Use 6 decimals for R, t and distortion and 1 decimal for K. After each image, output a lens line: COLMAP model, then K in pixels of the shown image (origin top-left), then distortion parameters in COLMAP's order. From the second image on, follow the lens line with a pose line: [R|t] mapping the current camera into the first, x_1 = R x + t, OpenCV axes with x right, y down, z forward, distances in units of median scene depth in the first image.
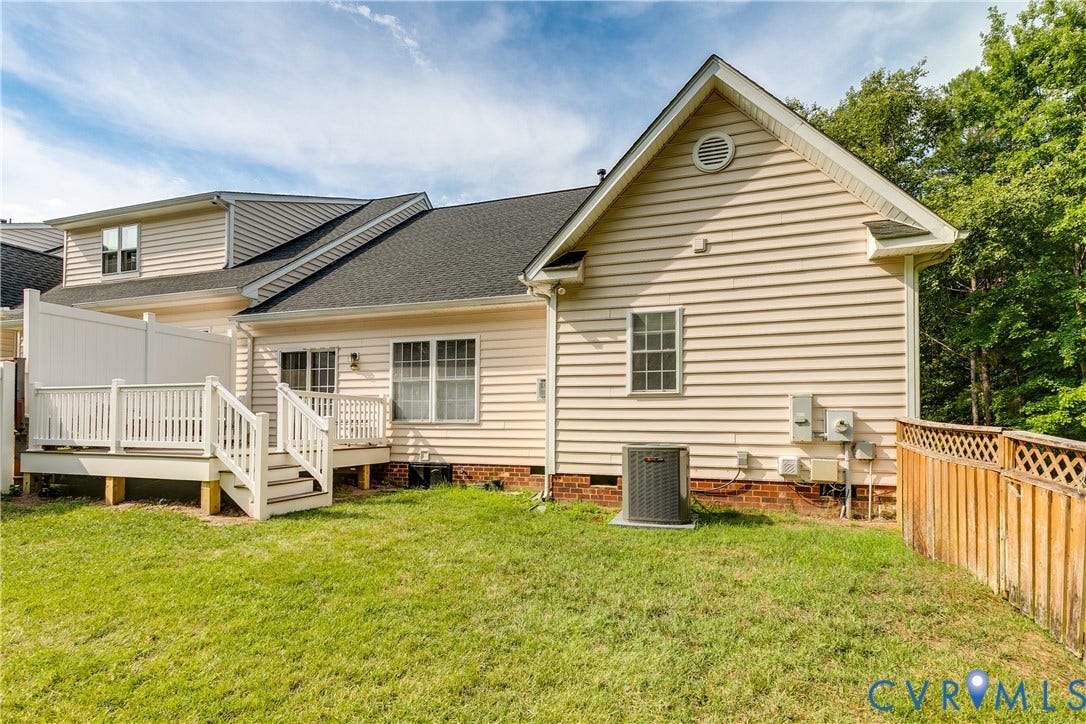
lens RADIAL K [[487.4, 0, 572.2], [0, 487.4, 413.0], [0, 0, 1]] dist [0.002859, -0.002428]
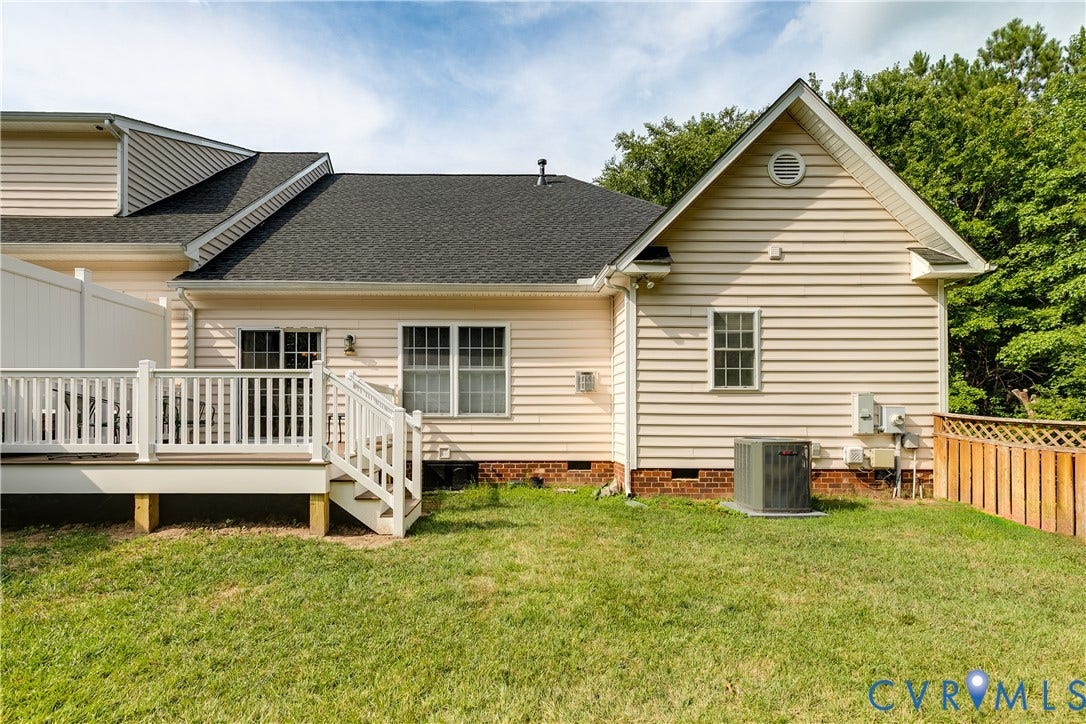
lens RADIAL K [[487.4, 0, 502.0], [0, 487.4, 409.8], [0, 0, 1]] dist [0.002859, -0.002428]
pose [[0.955149, 0.001407, 0.296122, -0.600679], [-0.005577, 0.999897, 0.013238, -0.007063], [-0.296073, -0.014296, 0.955058, 0.135208]]
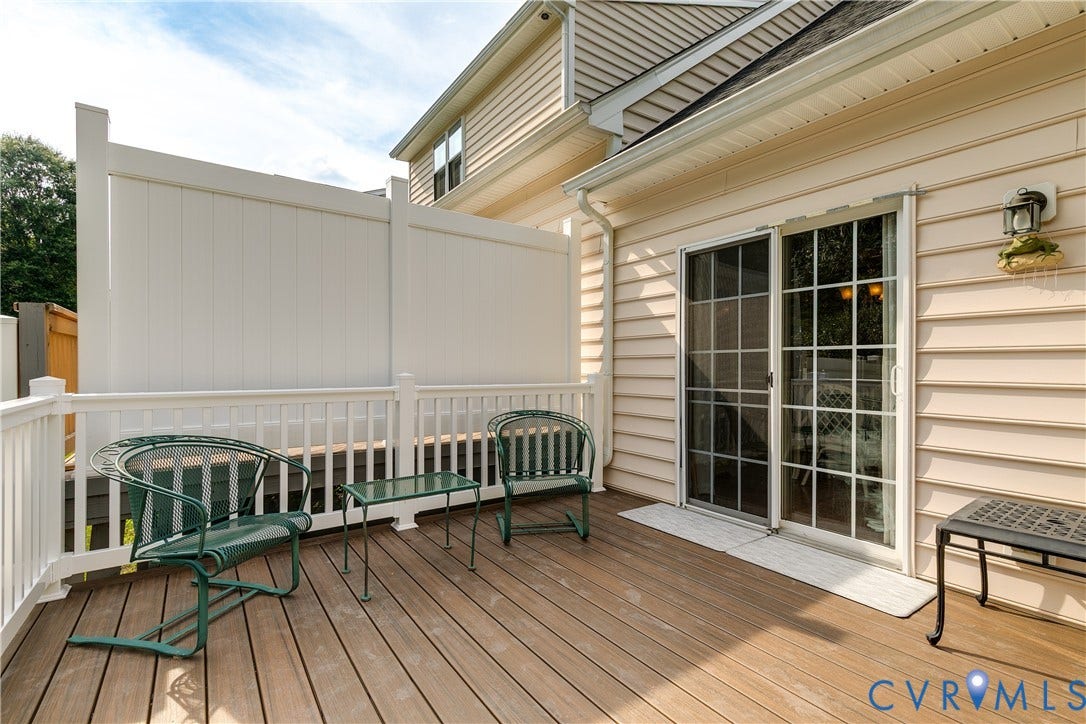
lens RADIAL K [[487.4, 0, 543.1], [0, 487.4, 369.0], [0, 0, 1]] dist [0.002859, -0.002428]
pose [[0.783066, 0.004890, -0.621919, -0.649475], [0.007121, 0.999833, 0.016826, -0.066154], [0.621898, -0.017605, 0.782901, 0.932832]]
